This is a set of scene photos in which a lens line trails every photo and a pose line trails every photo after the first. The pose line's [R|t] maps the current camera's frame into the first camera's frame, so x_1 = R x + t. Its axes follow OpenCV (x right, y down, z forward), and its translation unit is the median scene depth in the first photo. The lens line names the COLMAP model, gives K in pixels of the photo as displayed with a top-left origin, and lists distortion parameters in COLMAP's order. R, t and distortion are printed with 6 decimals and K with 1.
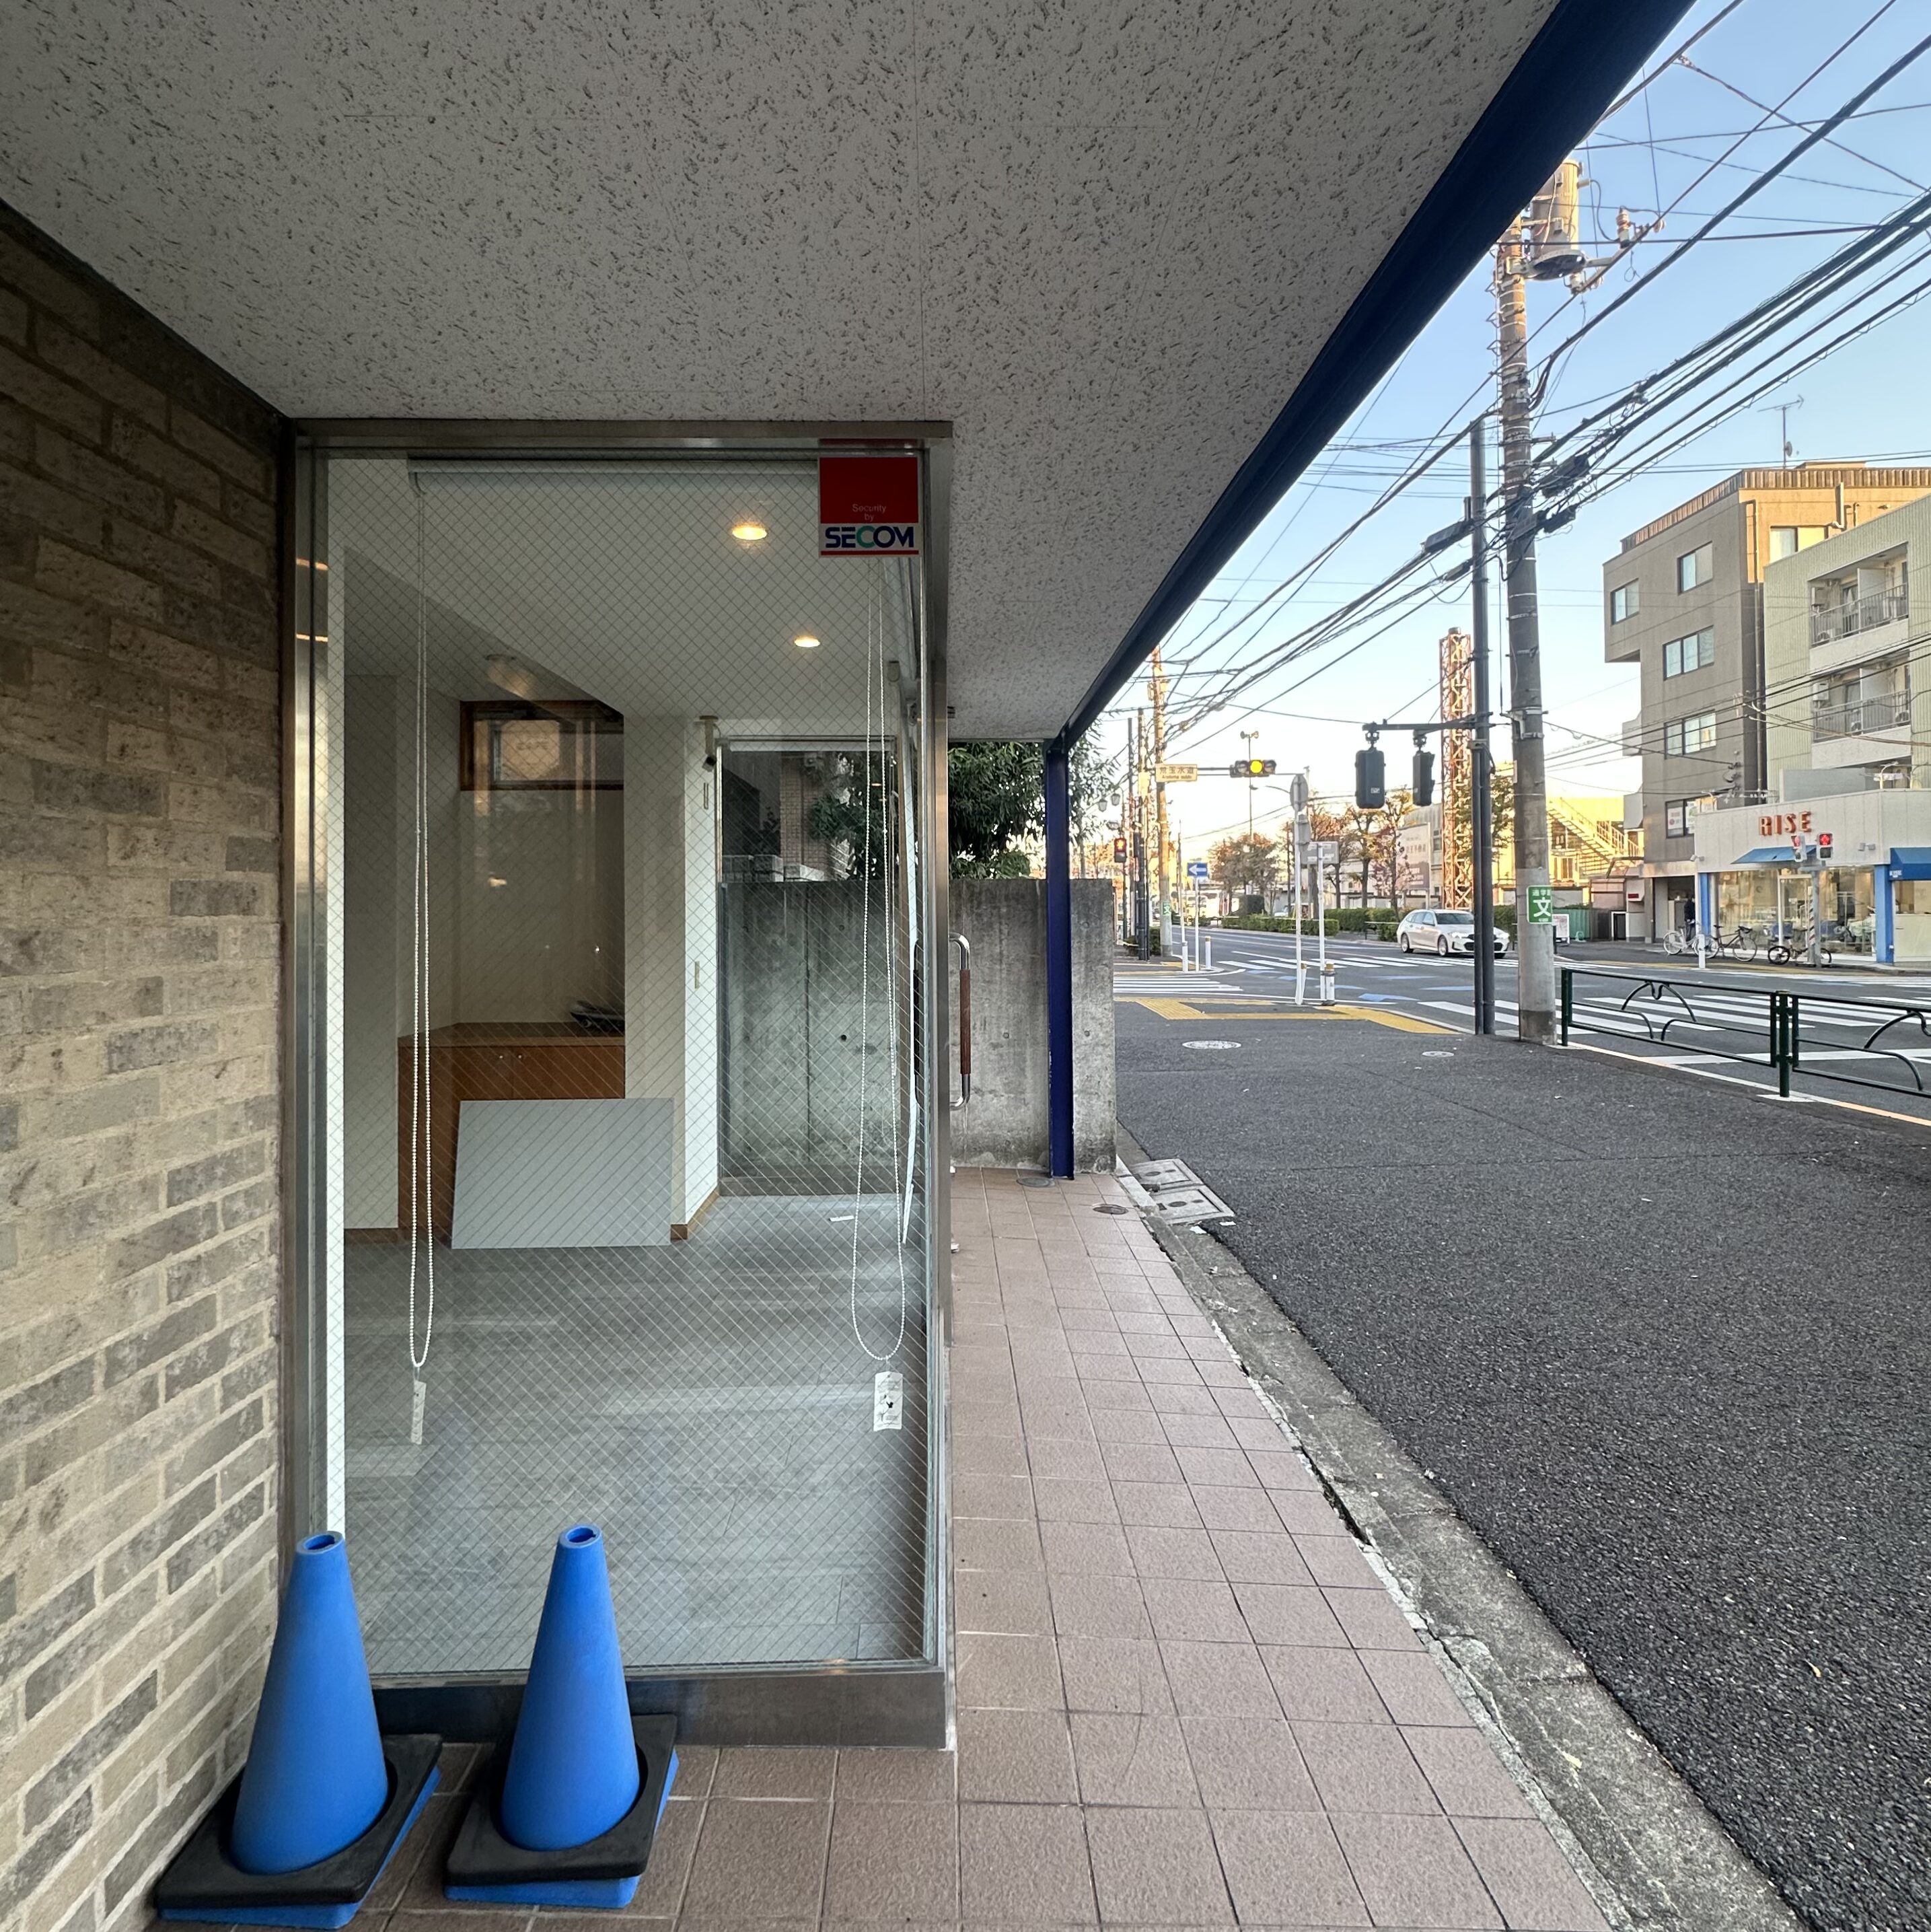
lens RADIAL K [[1099.3, 0, 931.3], [0, 1099.3, 892.1], [0, 0, 1]] dist [0.000160, 0.000718]
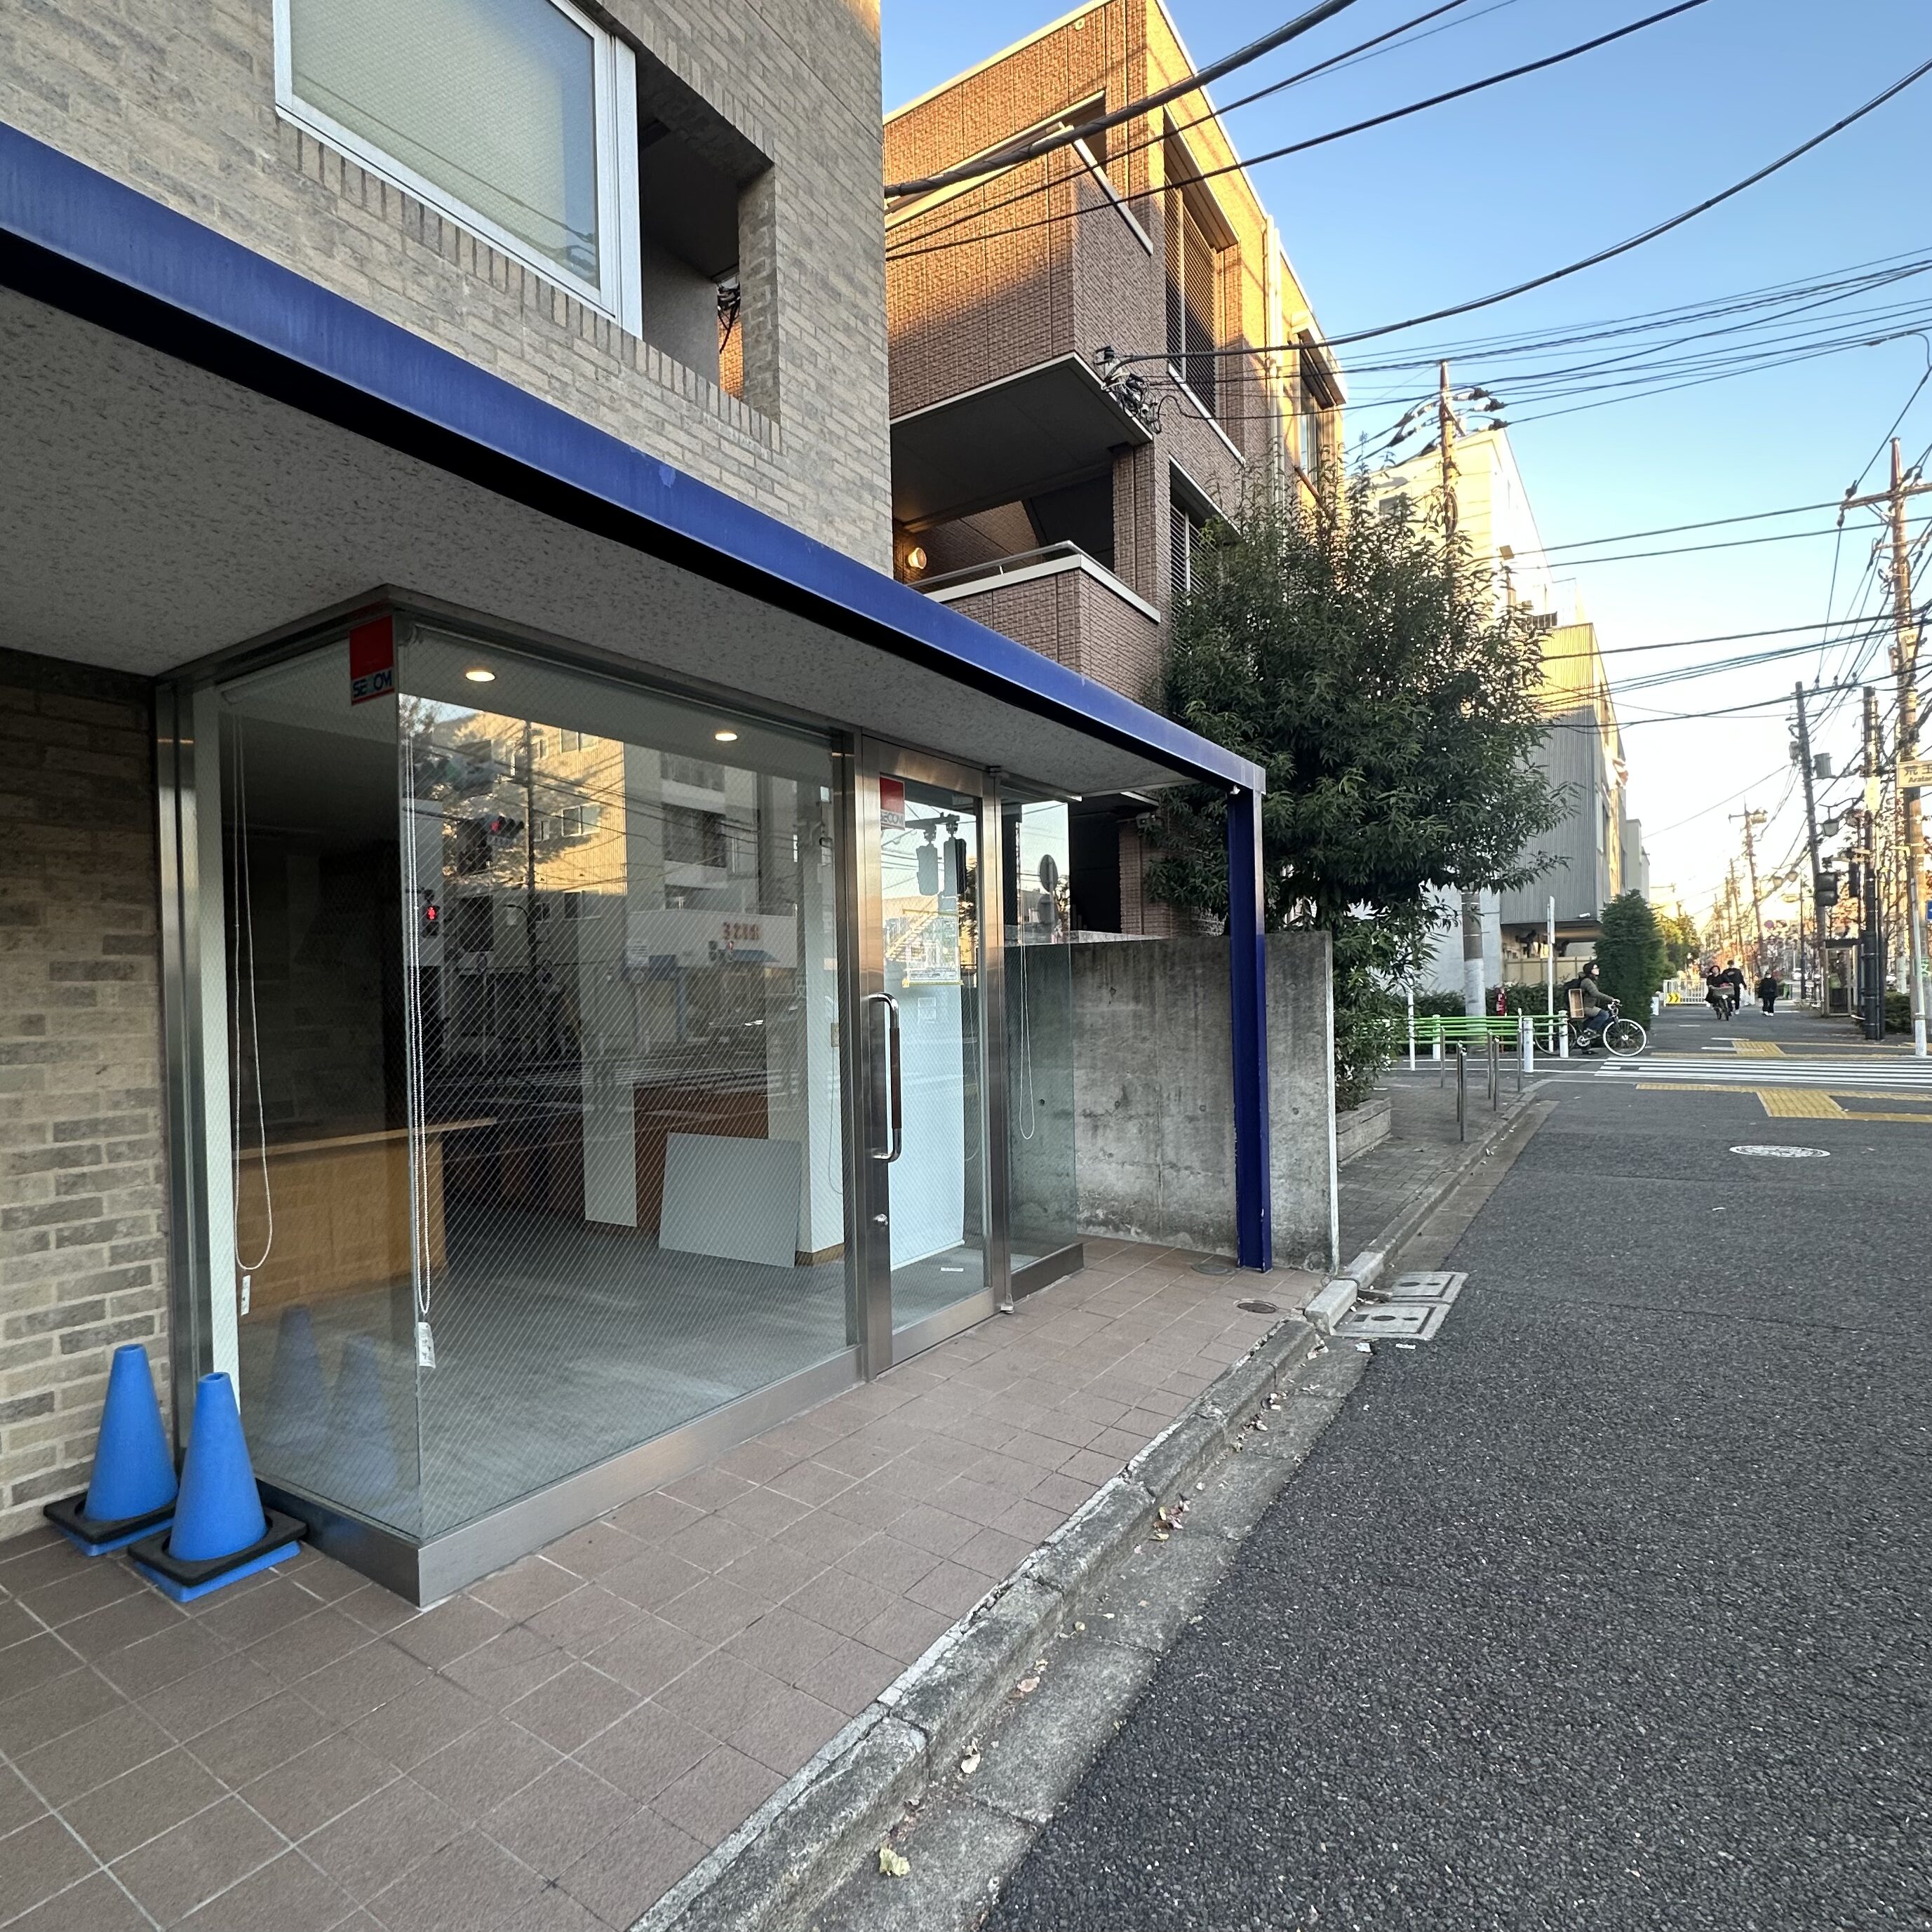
lens RADIAL K [[1110.4, 0, 853.0], [0, 1110.4, 1004.6], [0, 0, 1]] dist [0.003139, -0.001230]
pose [[0.801795, -0.006351, -0.597565, 1.299665], [0.026539, 0.999335, 0.024988, 0.044739], [0.597009, -0.035894, 0.801431, 0.292803]]
